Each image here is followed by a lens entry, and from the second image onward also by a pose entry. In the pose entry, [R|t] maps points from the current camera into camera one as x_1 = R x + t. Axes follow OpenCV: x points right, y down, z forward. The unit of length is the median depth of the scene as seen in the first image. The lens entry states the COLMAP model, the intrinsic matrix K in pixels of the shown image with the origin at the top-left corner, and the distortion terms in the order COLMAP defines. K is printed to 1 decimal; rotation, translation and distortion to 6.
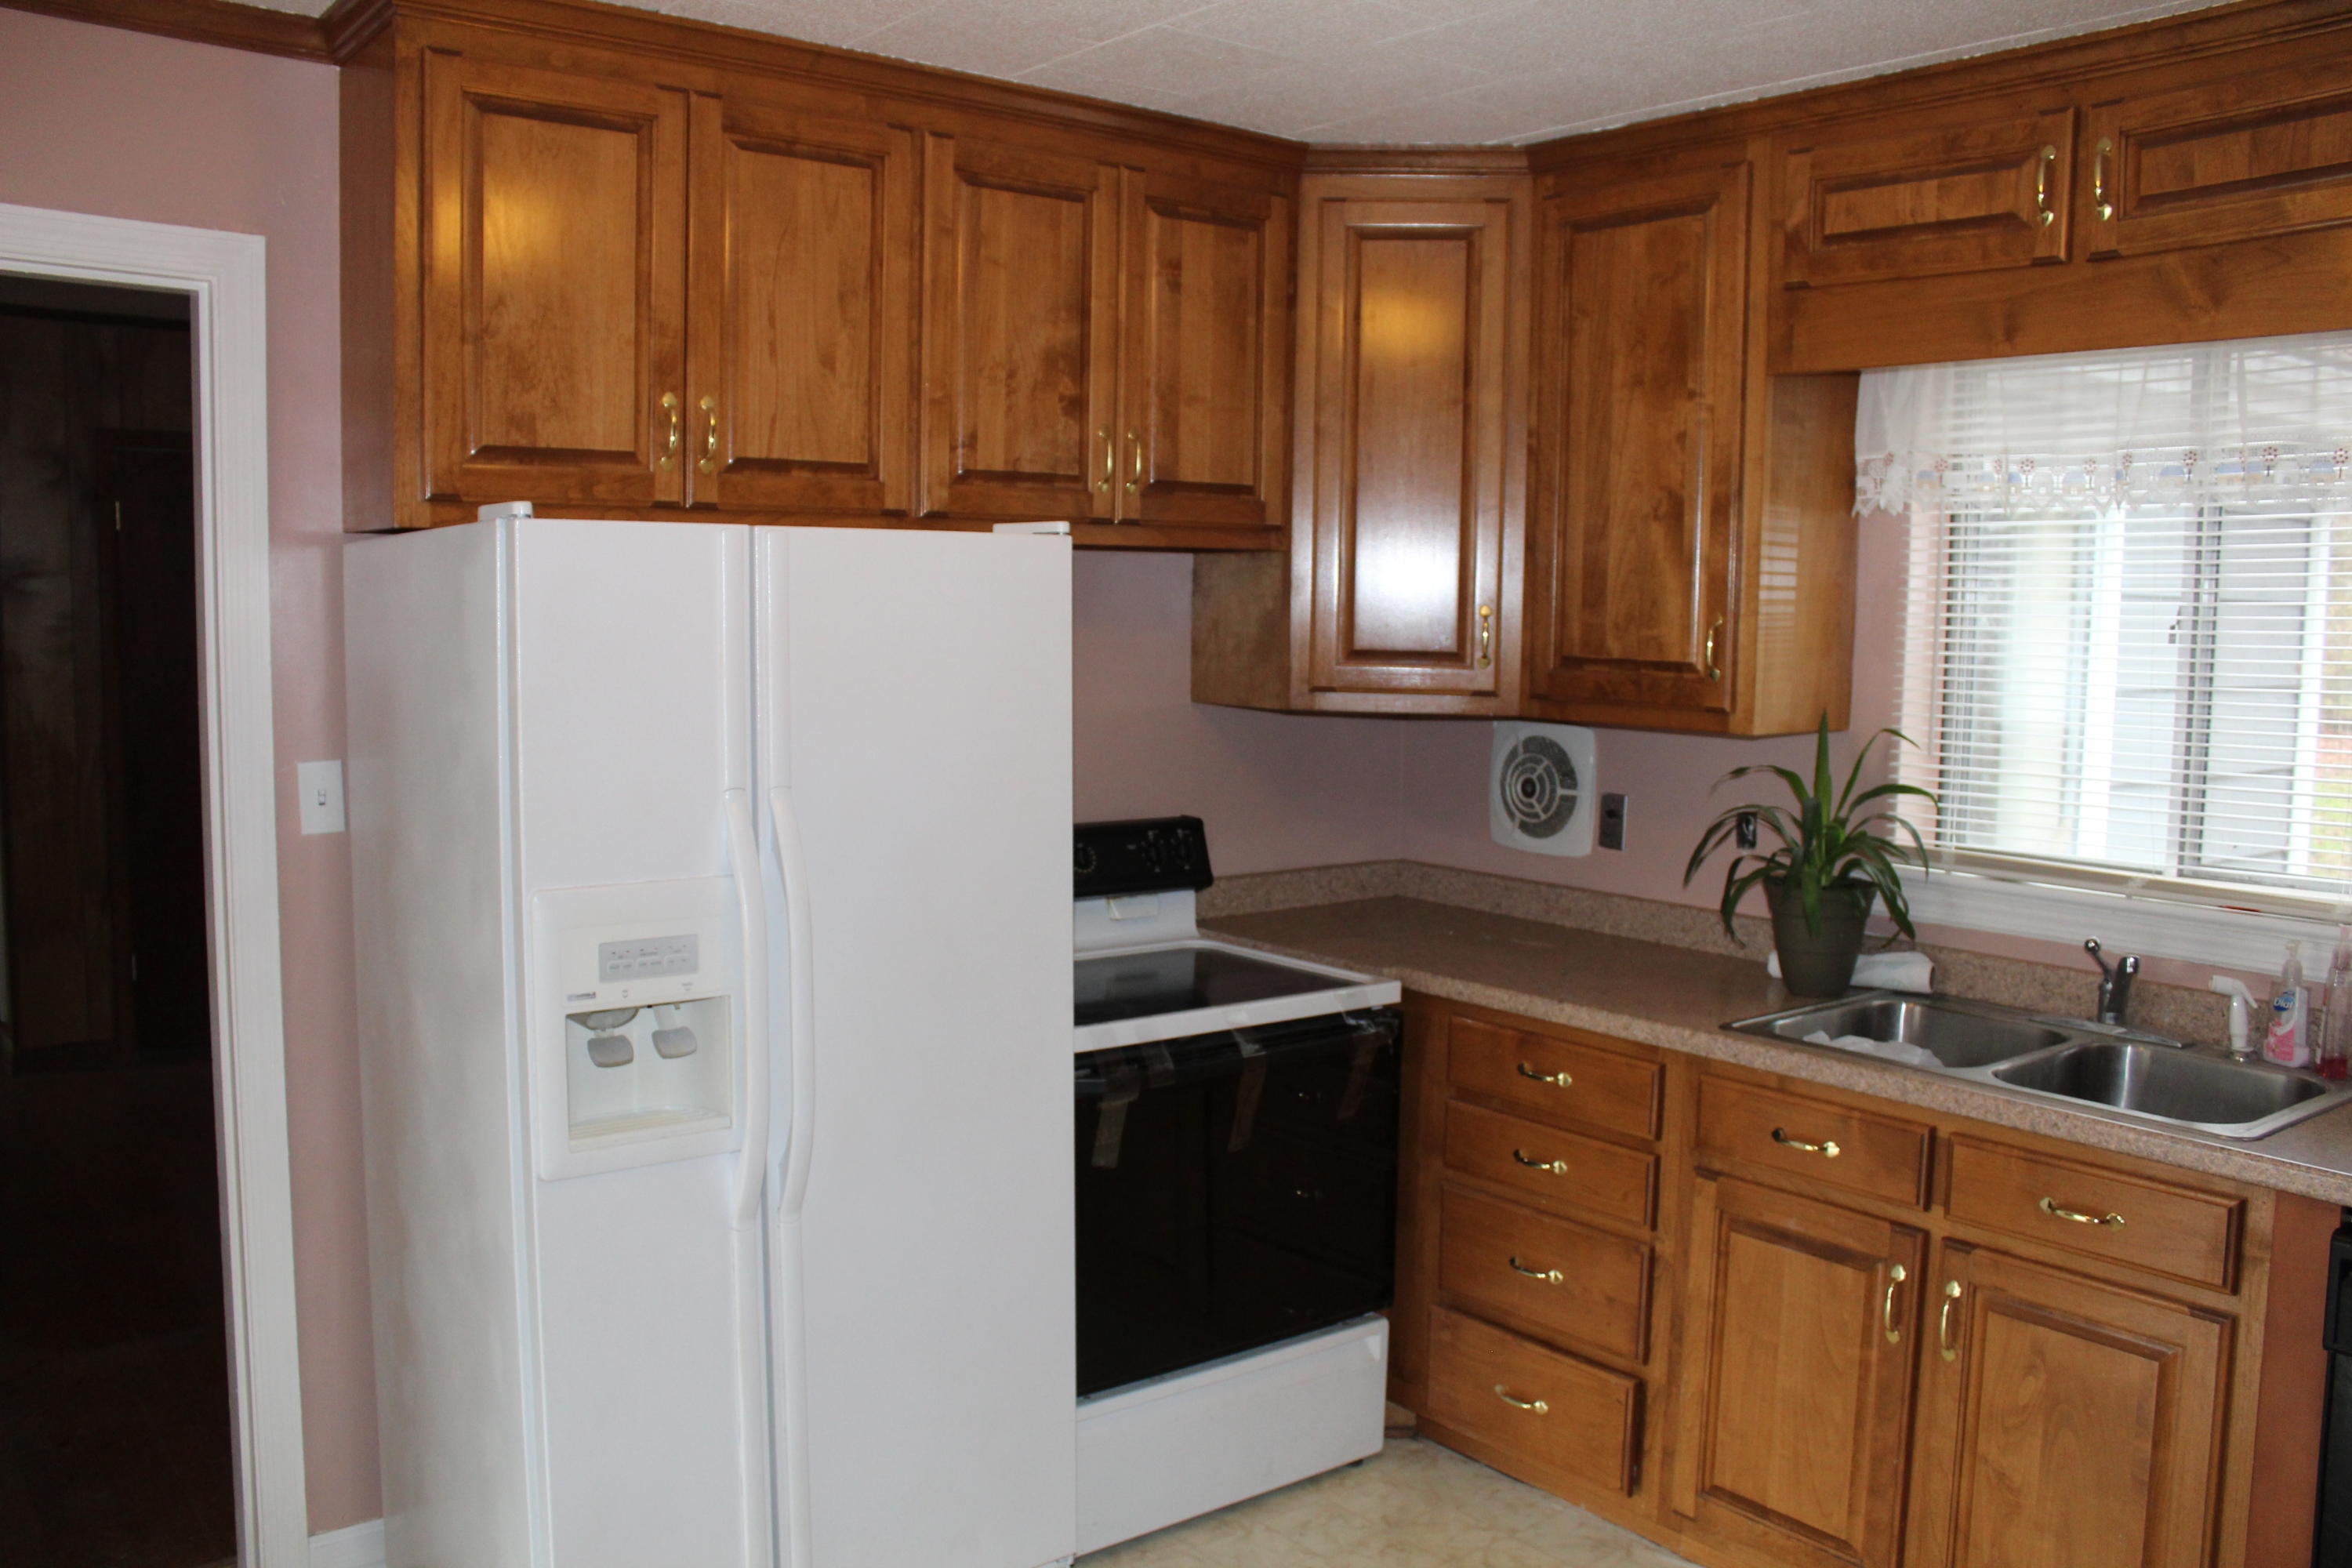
lens RADIAL K [[1943.7, 0, 1176.0], [0, 1943.7, 784.0], [0, 0, 1]] dist [-0.157900, 0.126788]
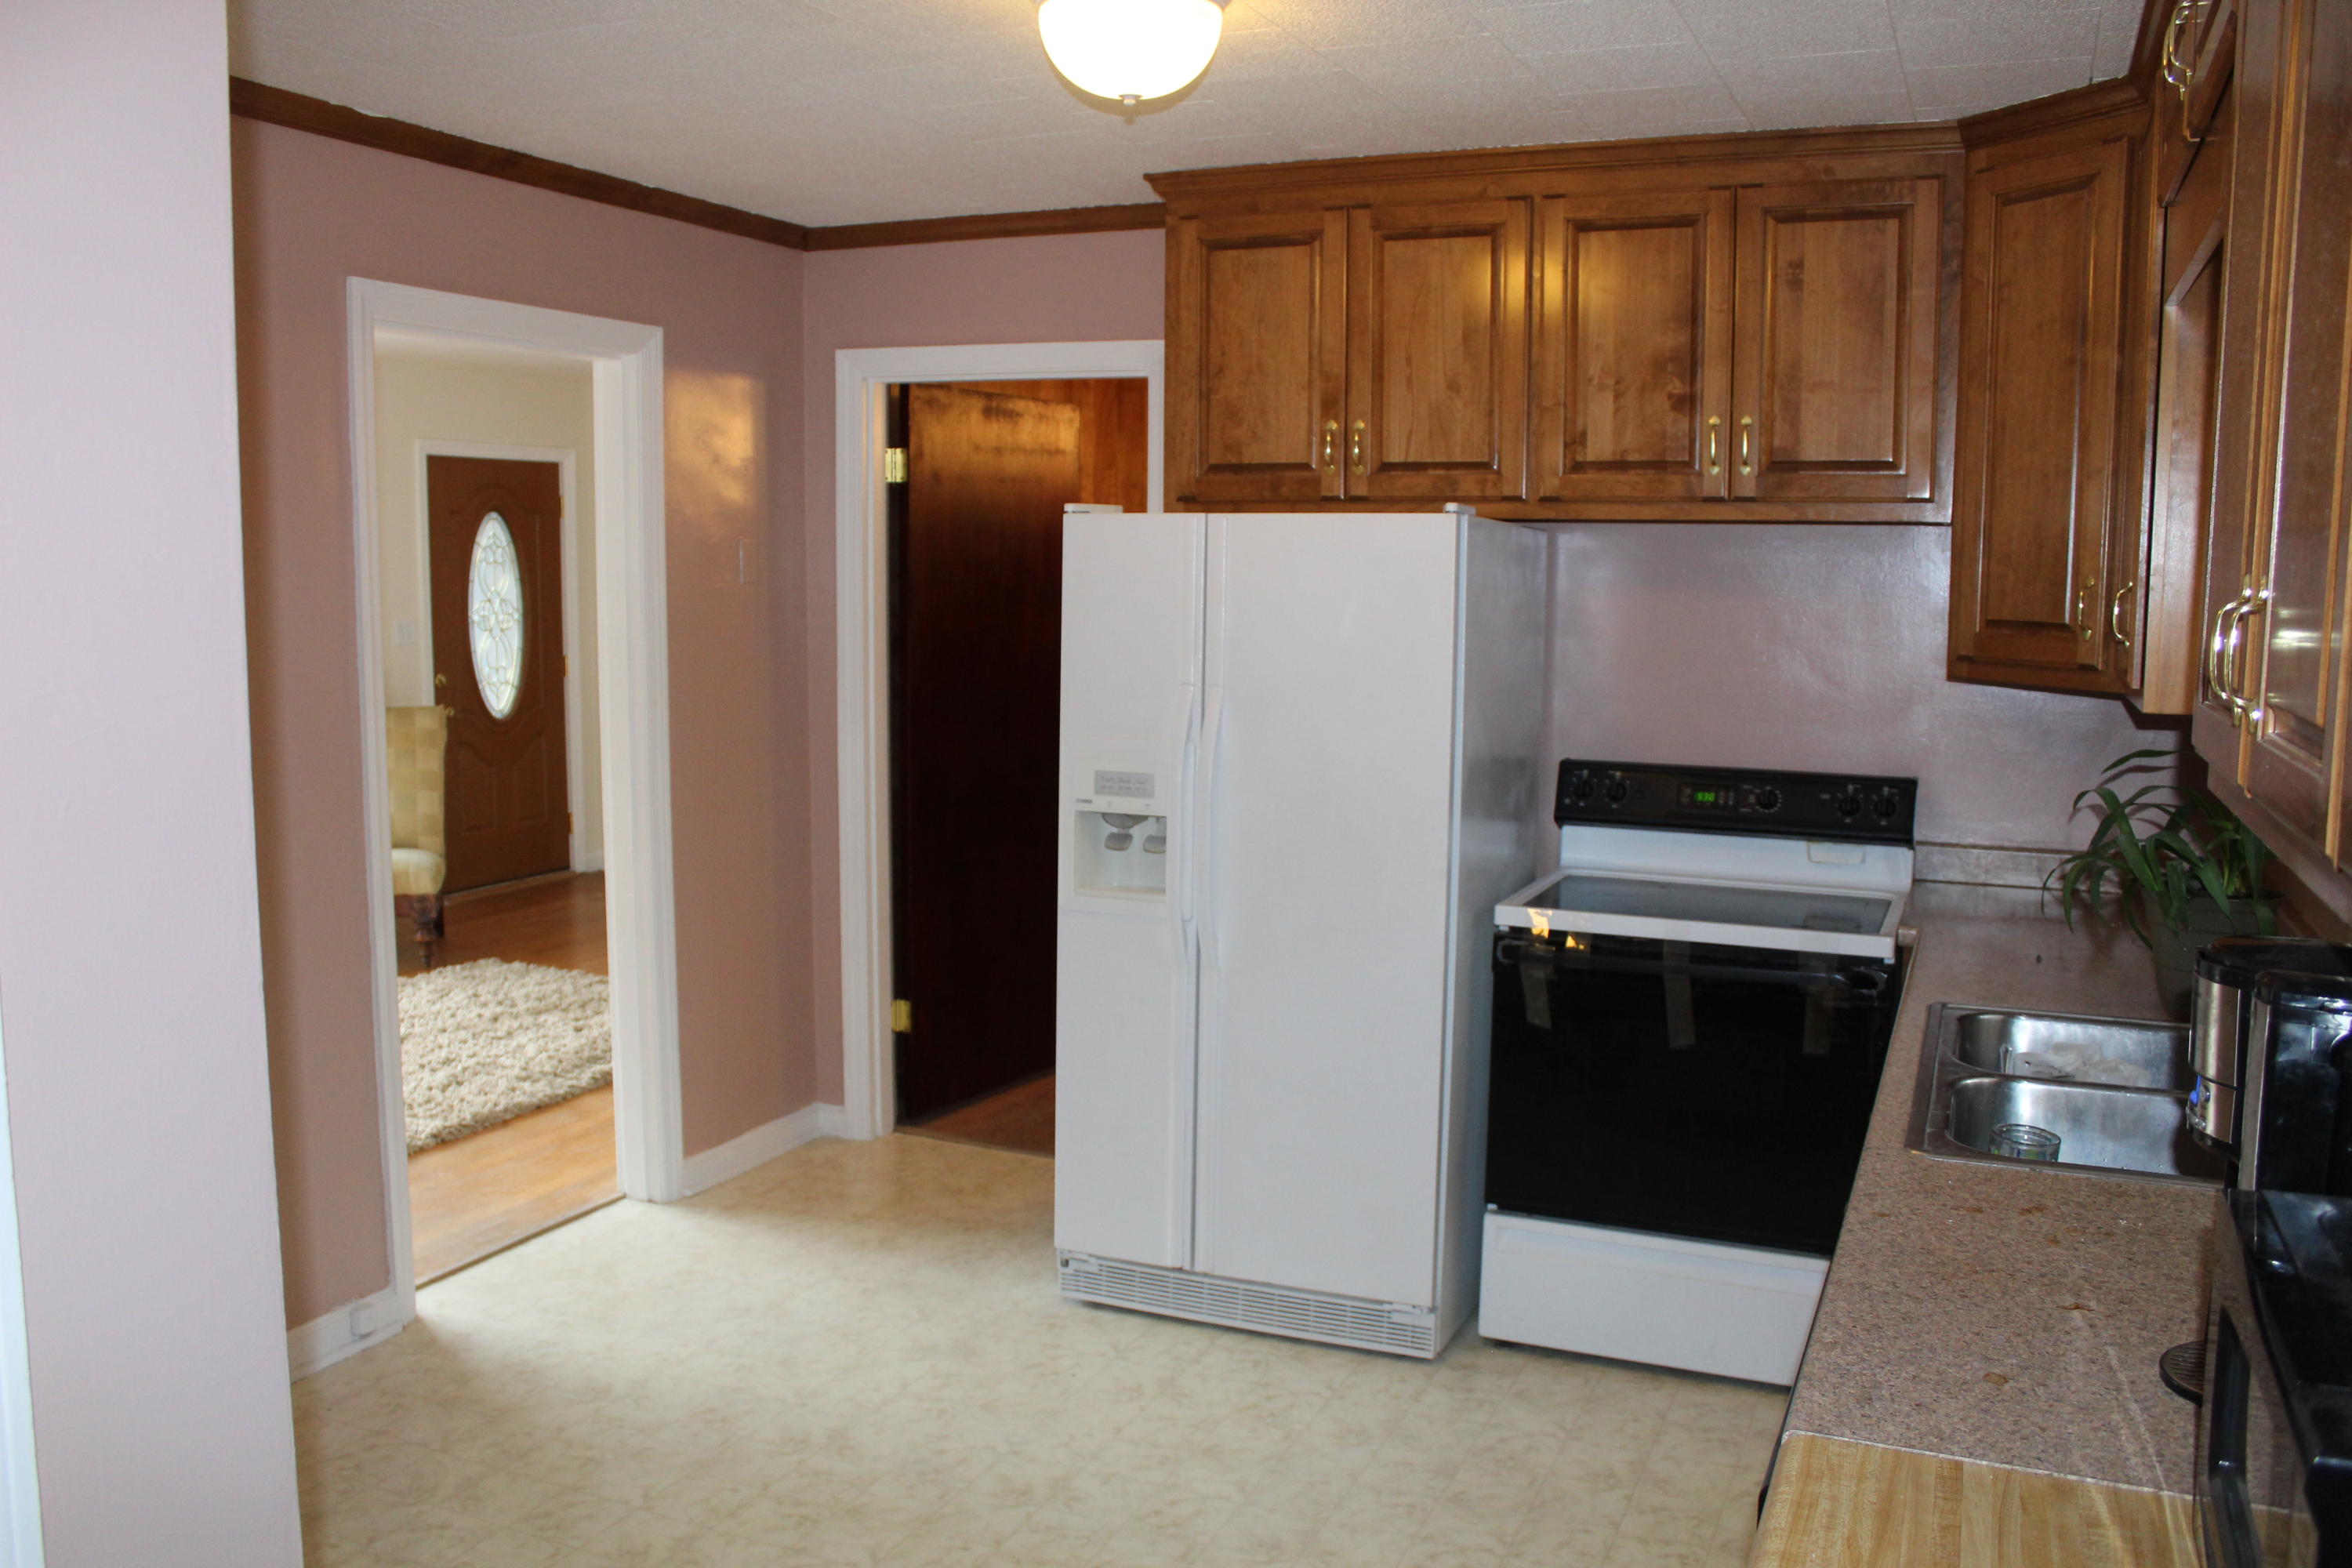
lens RADIAL K [[1943.7, 0, 1176.0], [0, 1943.7, 784.0], [0, 0, 1]] dist [-0.157900, 0.126788]
pose [[0.469762, 0.092084, -0.877977, 0.923783], [-0.087349, 0.994513, 0.057571, -0.005590], [0.878461, 0.049646, 0.475228, 0.207966]]
